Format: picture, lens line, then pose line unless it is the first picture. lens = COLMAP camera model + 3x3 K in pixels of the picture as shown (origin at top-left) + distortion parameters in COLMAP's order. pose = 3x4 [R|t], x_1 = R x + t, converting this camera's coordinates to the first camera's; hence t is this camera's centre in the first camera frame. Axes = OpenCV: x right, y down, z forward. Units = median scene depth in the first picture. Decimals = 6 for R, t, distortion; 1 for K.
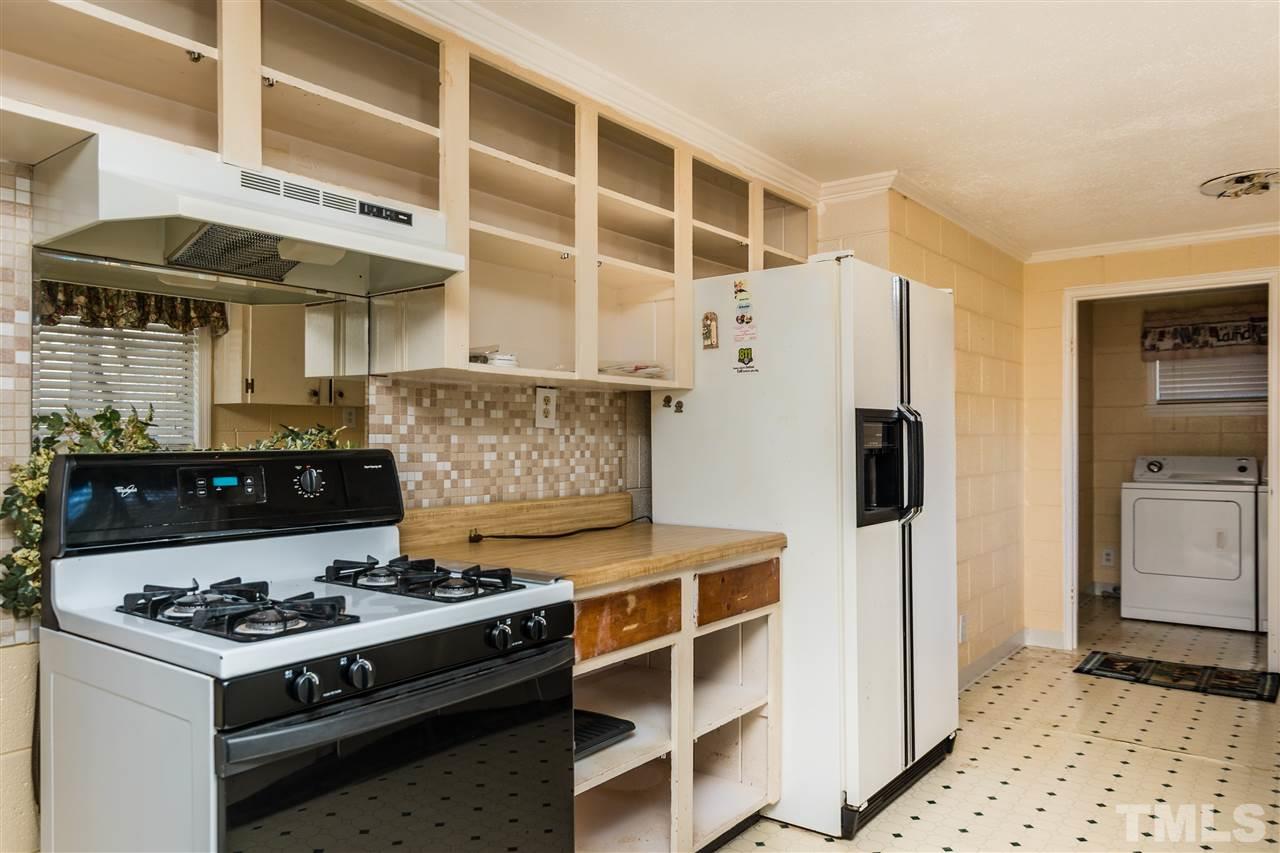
lens RADIAL K [[893.8, 0, 642.8], [0, 893.8, 436.4], [0, 0, 1]] dist [0.001530, 0.001710]
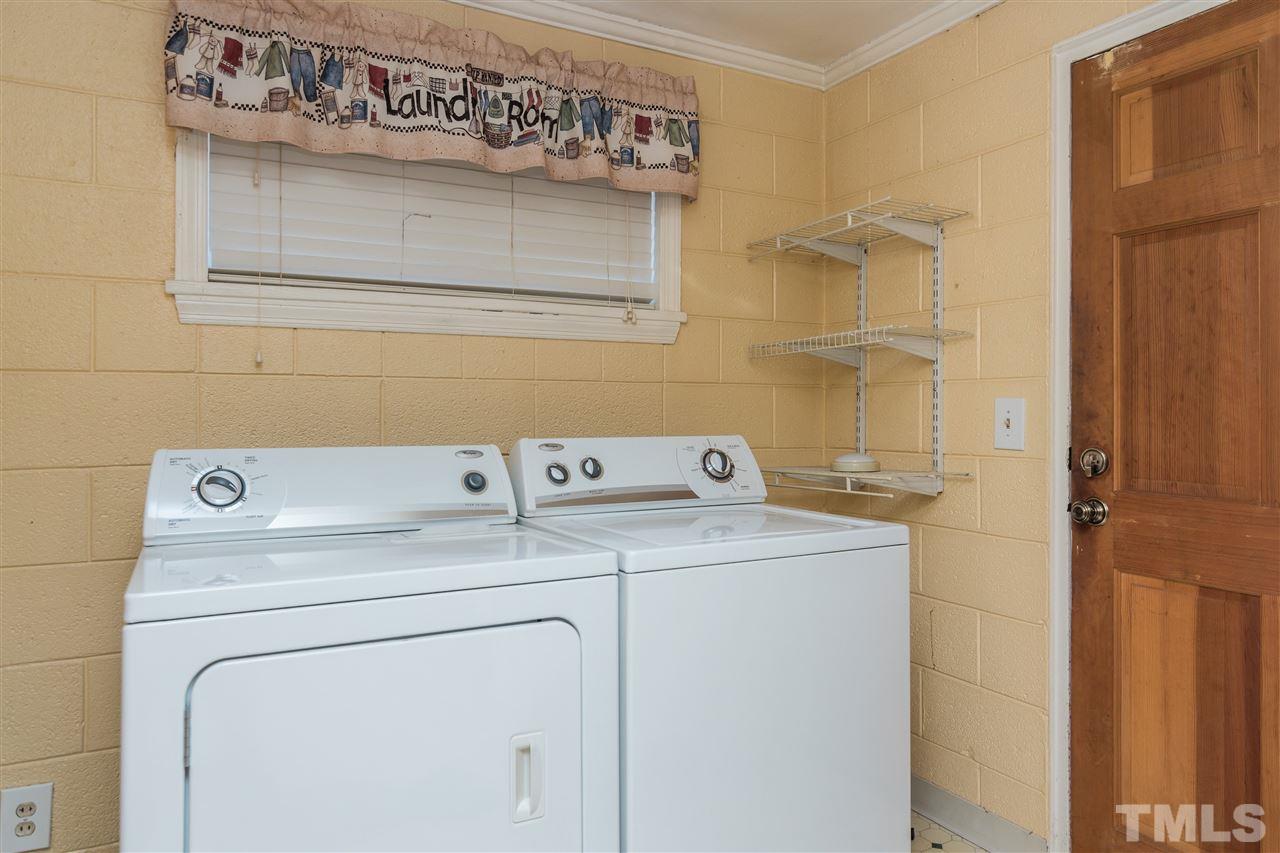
lens RADIAL K [[835.2, 0, 641.2], [0, 835.2, 404.3], [0, 0, 1]] dist [-0.001639, 0.000362]
pose [[0.416516, 0.013362, 0.909030, 0.400469], [-0.003859, 0.999909, -0.012929, 0.010675], [-0.909120, 0.001877, 0.416529, 0.794531]]
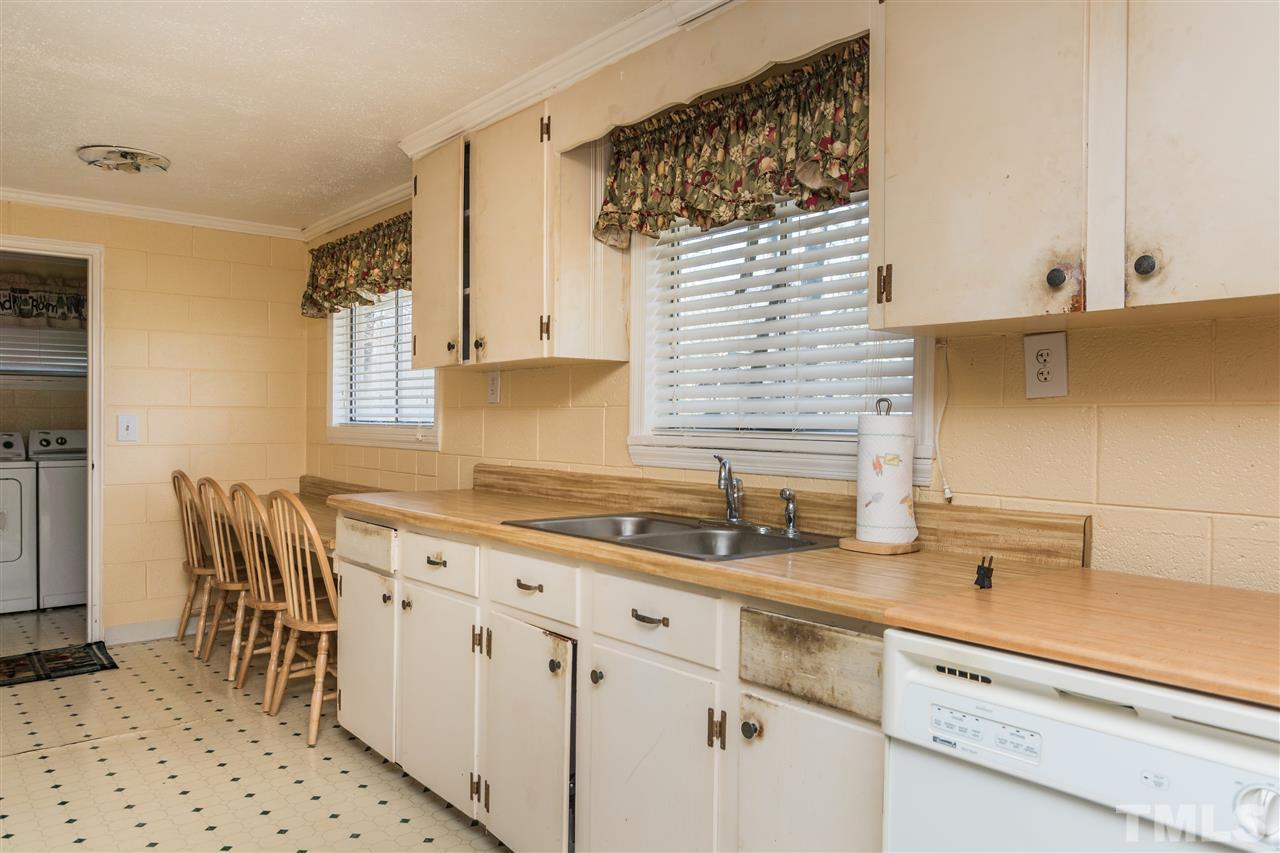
lens RADIAL K [[893.8, 0, 642.8], [0, 893.8, 436.4], [0, 0, 1]] dist [0.001530, 0.001710]
pose [[0.226777, -0.015319, 0.973826, -0.106575], [-0.010210, 0.999784, 0.018105, 0.002976], [-0.973893, -0.014048, 0.226572, 0.118436]]
